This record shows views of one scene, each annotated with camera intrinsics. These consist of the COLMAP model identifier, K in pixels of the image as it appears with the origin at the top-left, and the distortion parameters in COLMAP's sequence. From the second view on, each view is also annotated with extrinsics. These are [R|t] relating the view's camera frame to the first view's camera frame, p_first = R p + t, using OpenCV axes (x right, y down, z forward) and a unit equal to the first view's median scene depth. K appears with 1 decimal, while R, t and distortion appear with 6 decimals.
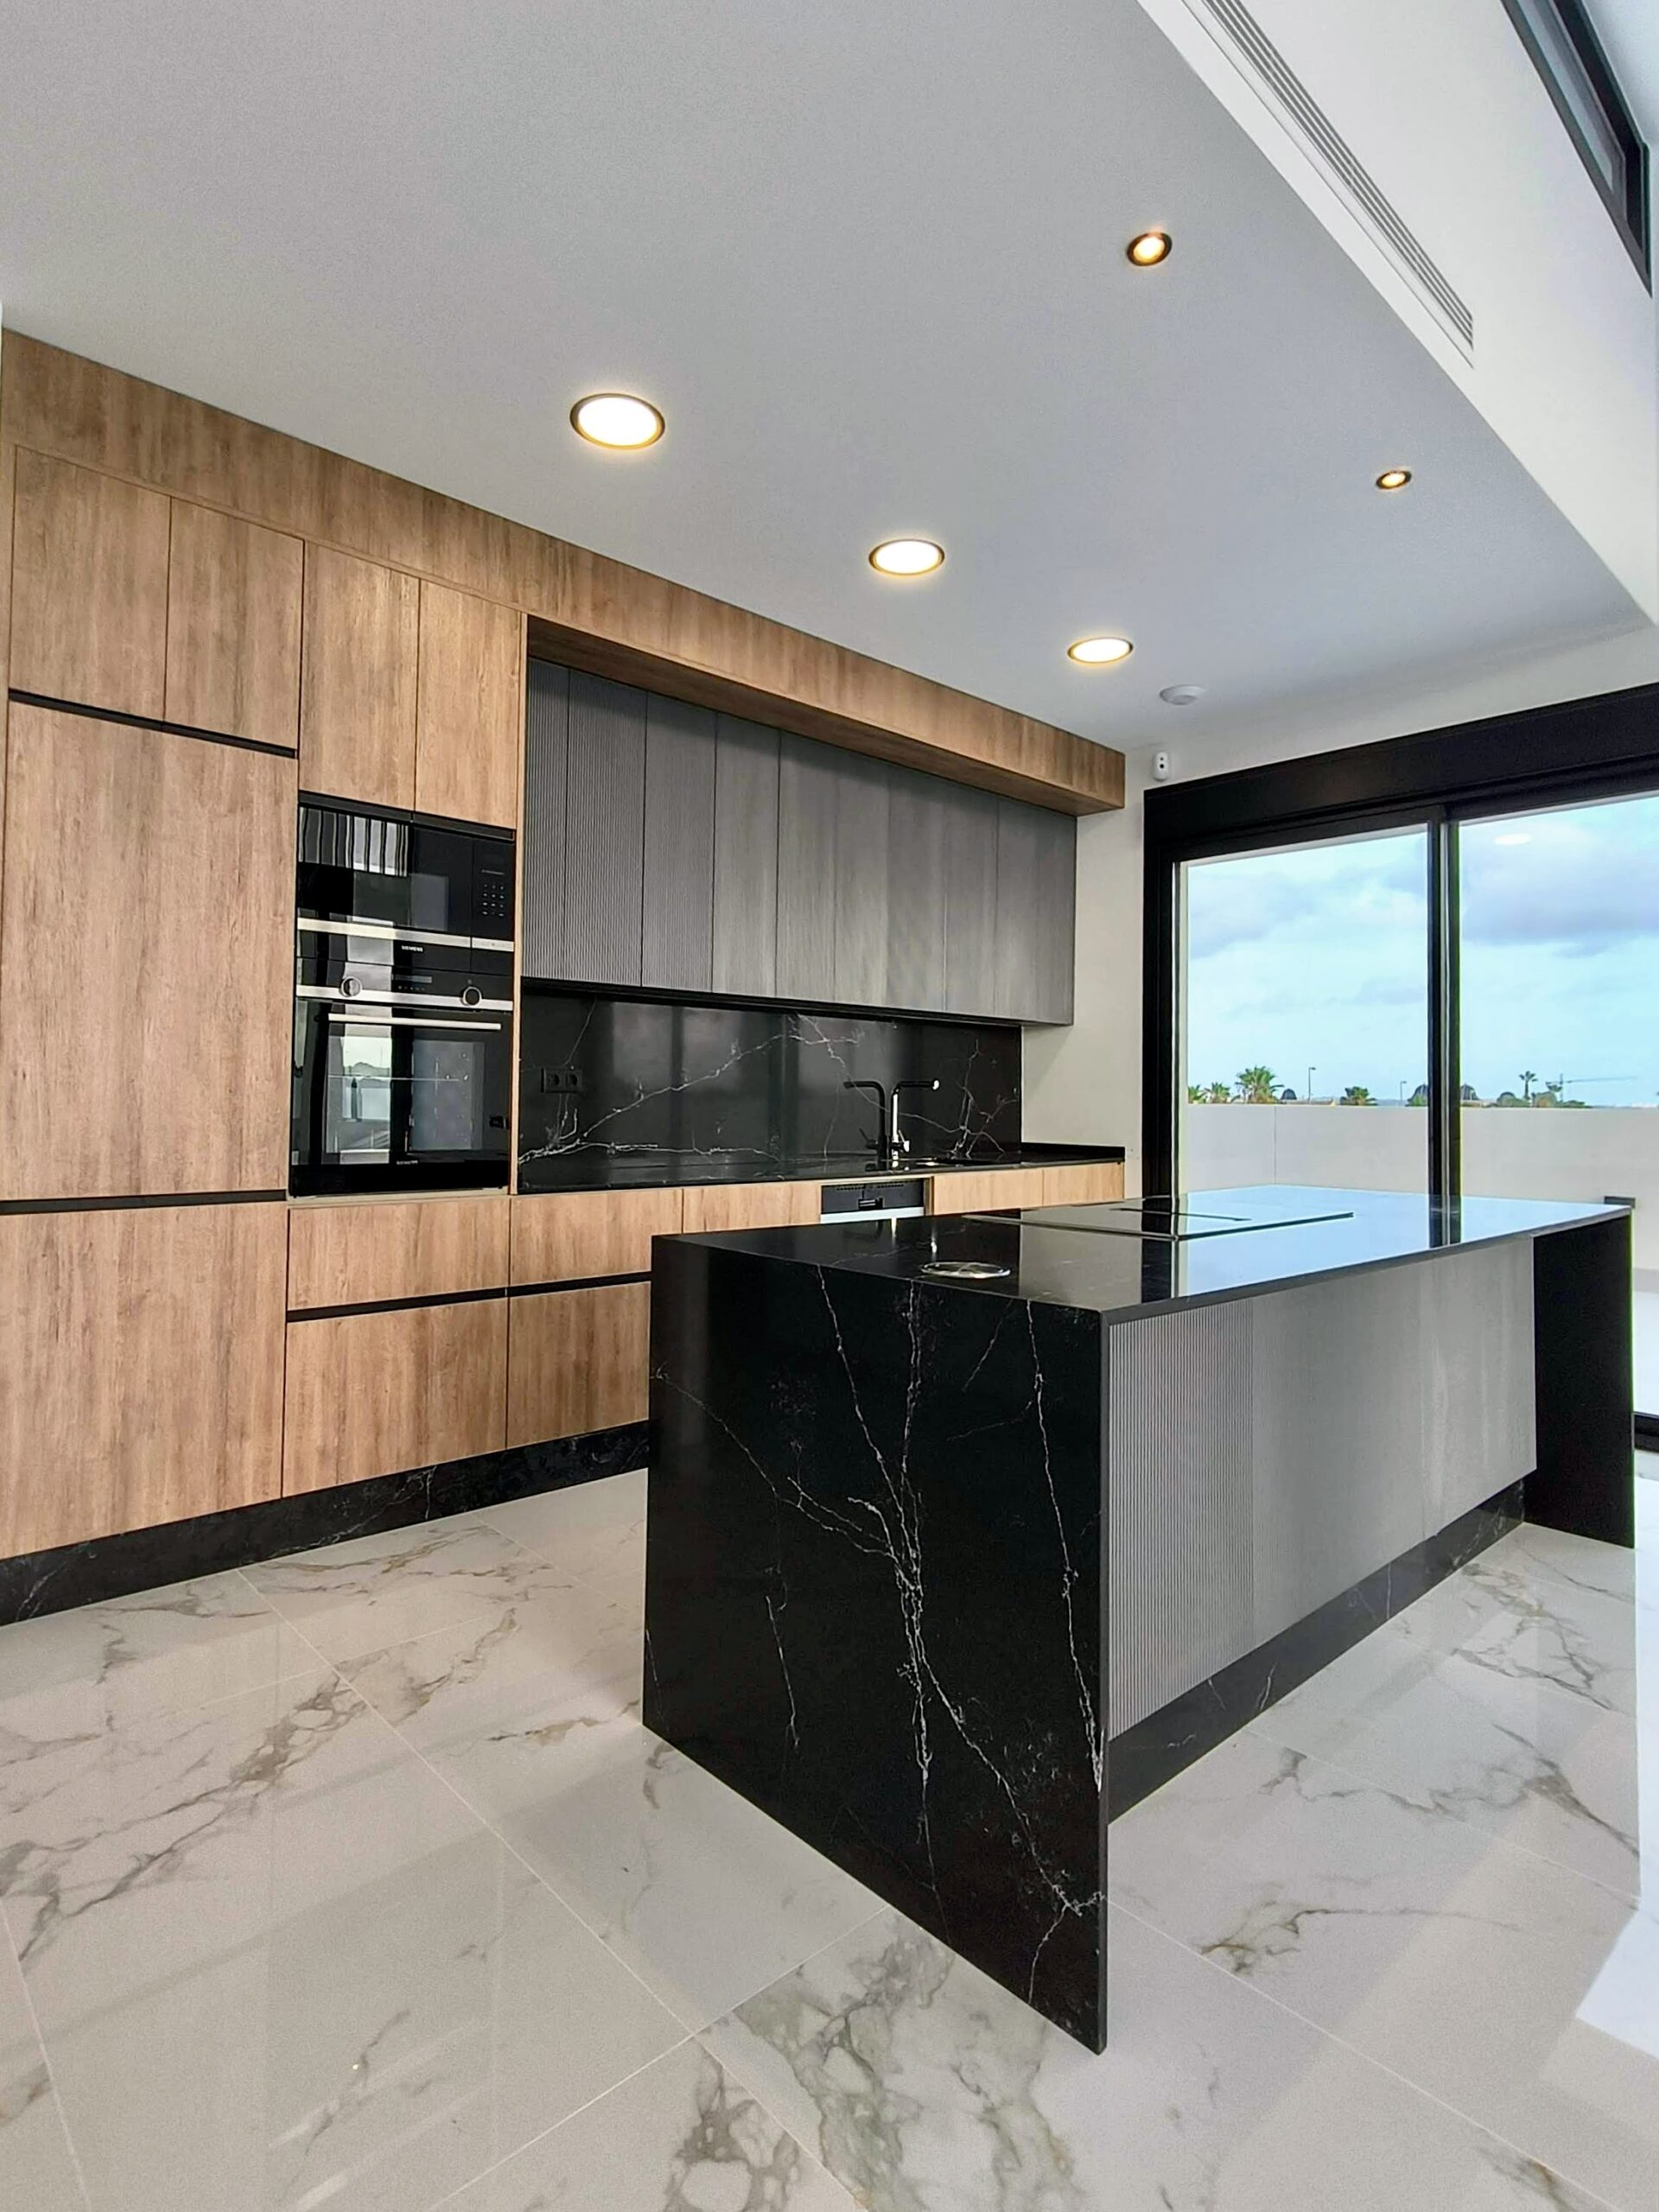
lens RADIAL K [[1153.7, 0, 777.4], [0, 1153.7, 1067.8], [0, 0, 1]] dist [-0.001065, -0.000696]
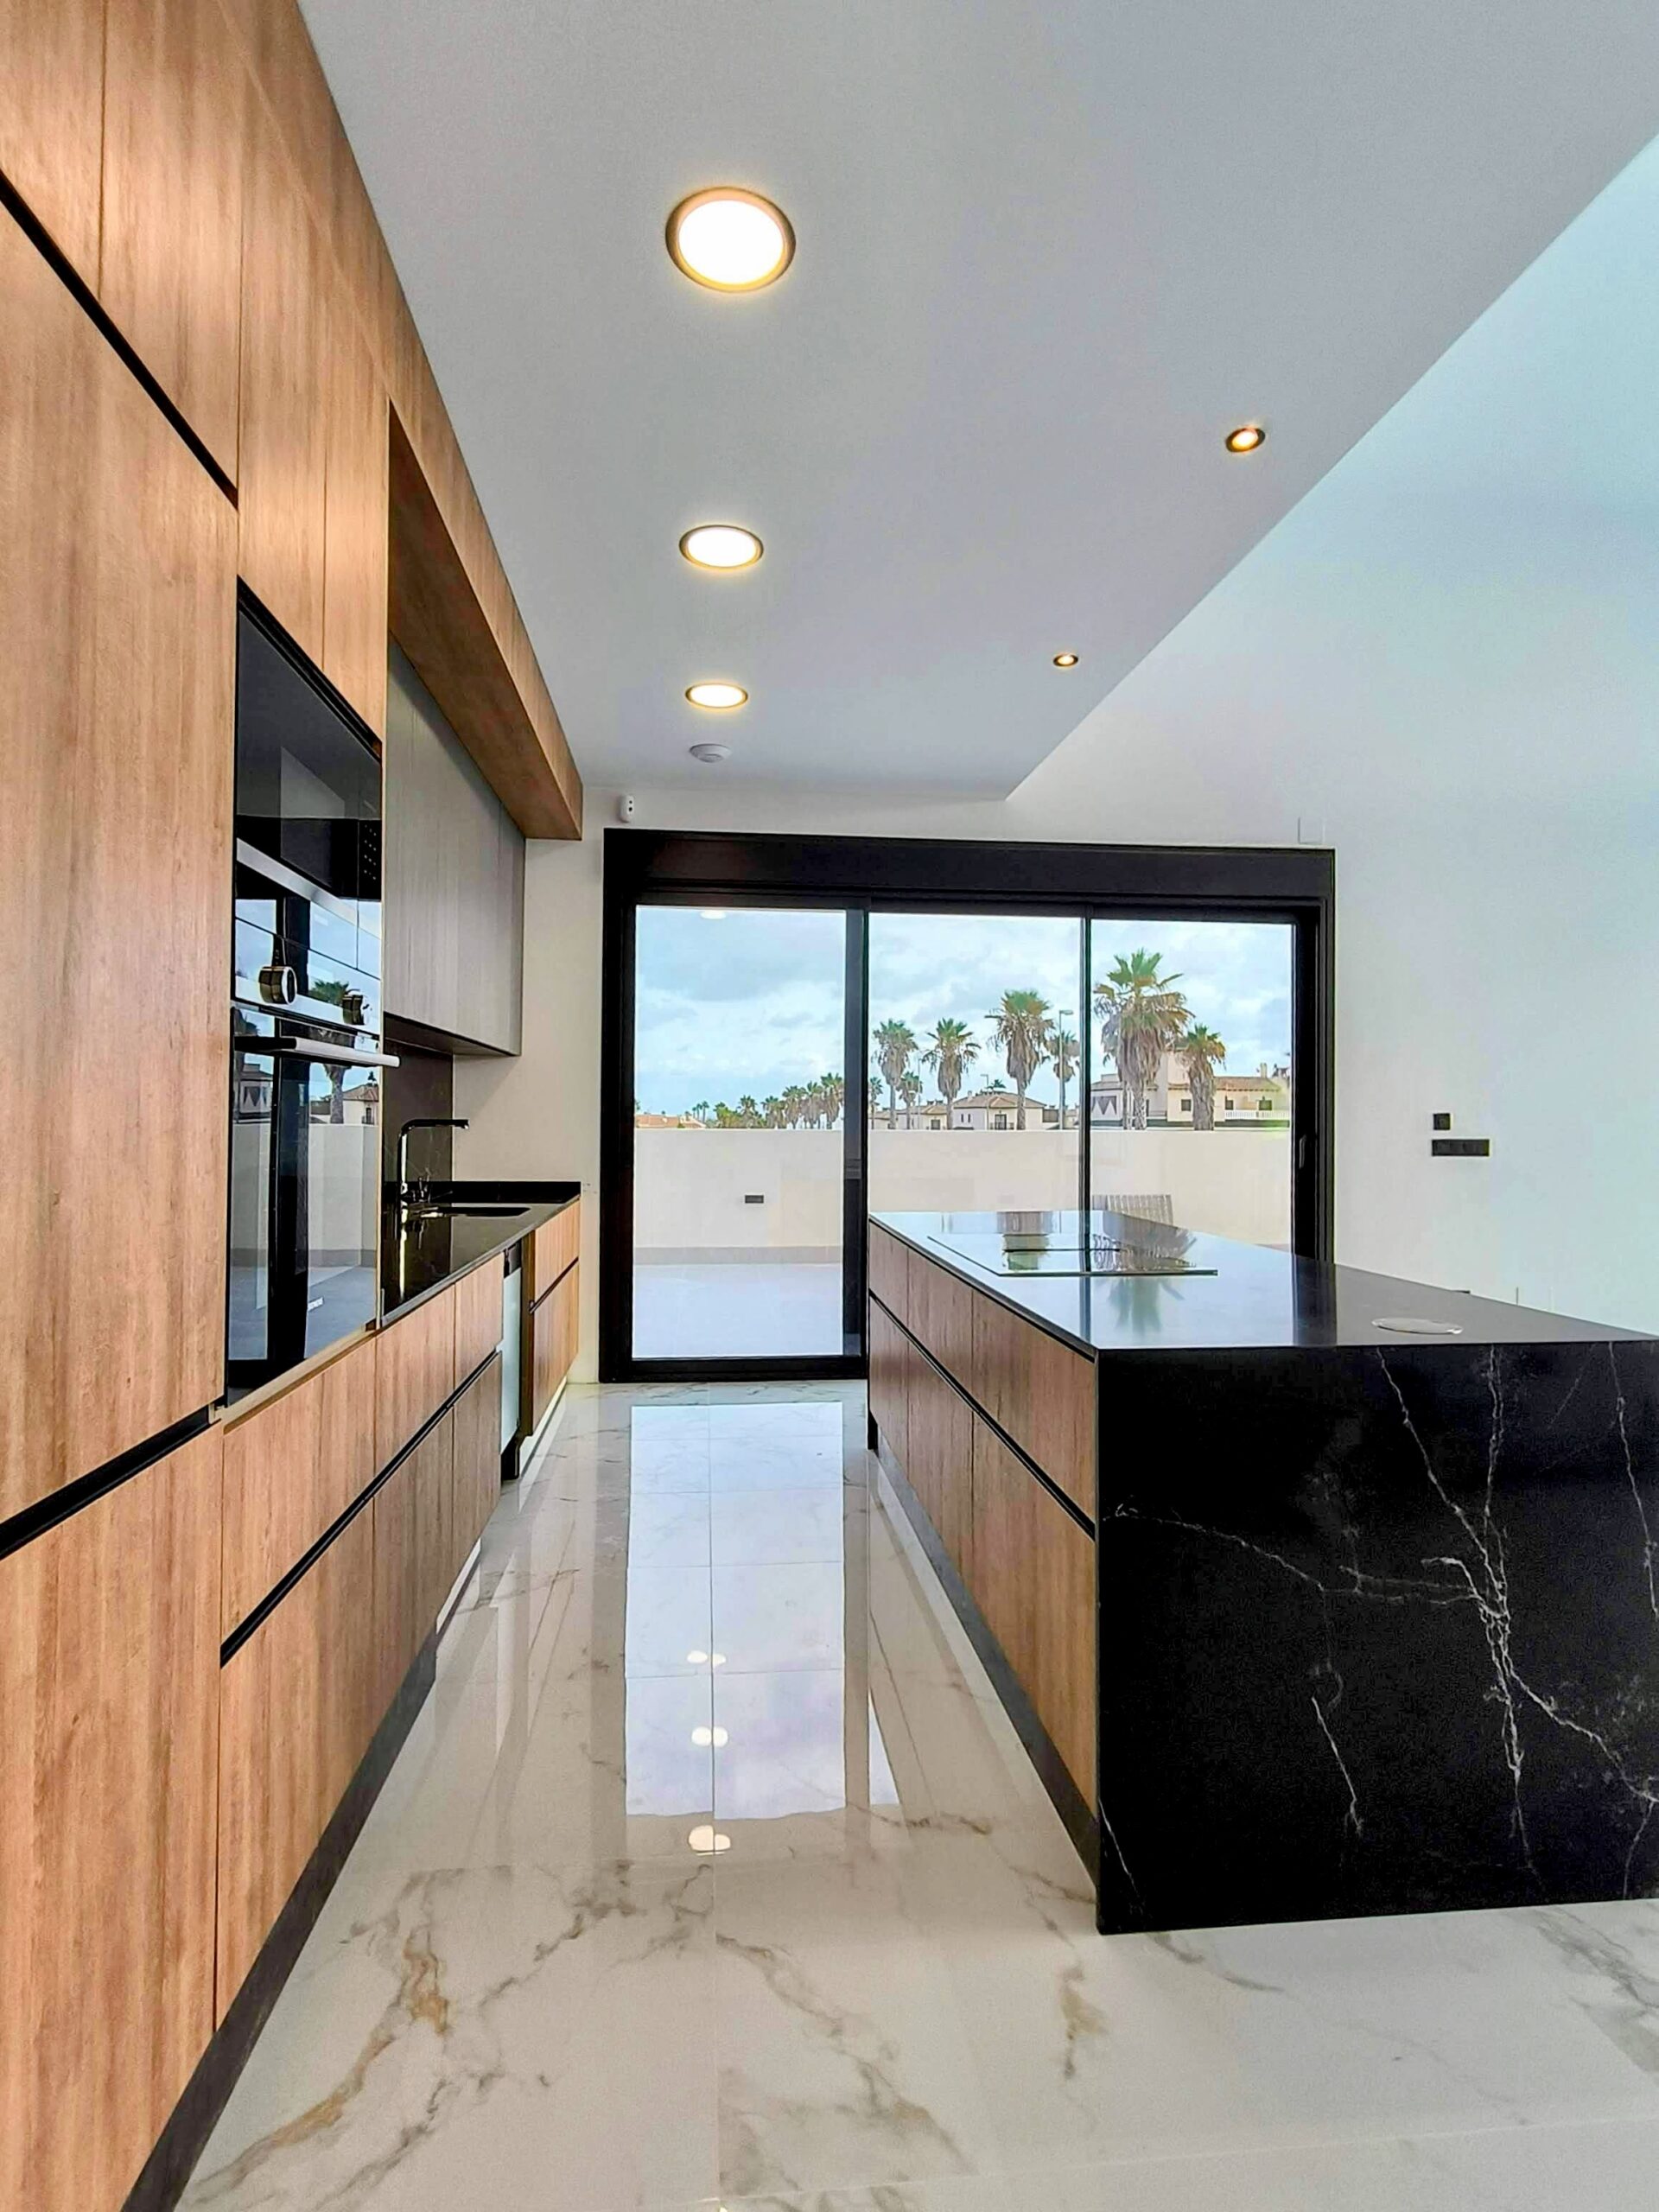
lens RADIAL K [[1093.4, 0, 818.3], [0, 1093.4, 1098.1], [0, 0, 1]] dist [0.001896, 0.000389]
pose [[0.584861, 0.004425, 0.811121, -0.653426], [-0.018955, 0.999787, 0.008213, -0.028679], [-0.810912, -0.020178, 0.584820, 0.530193]]
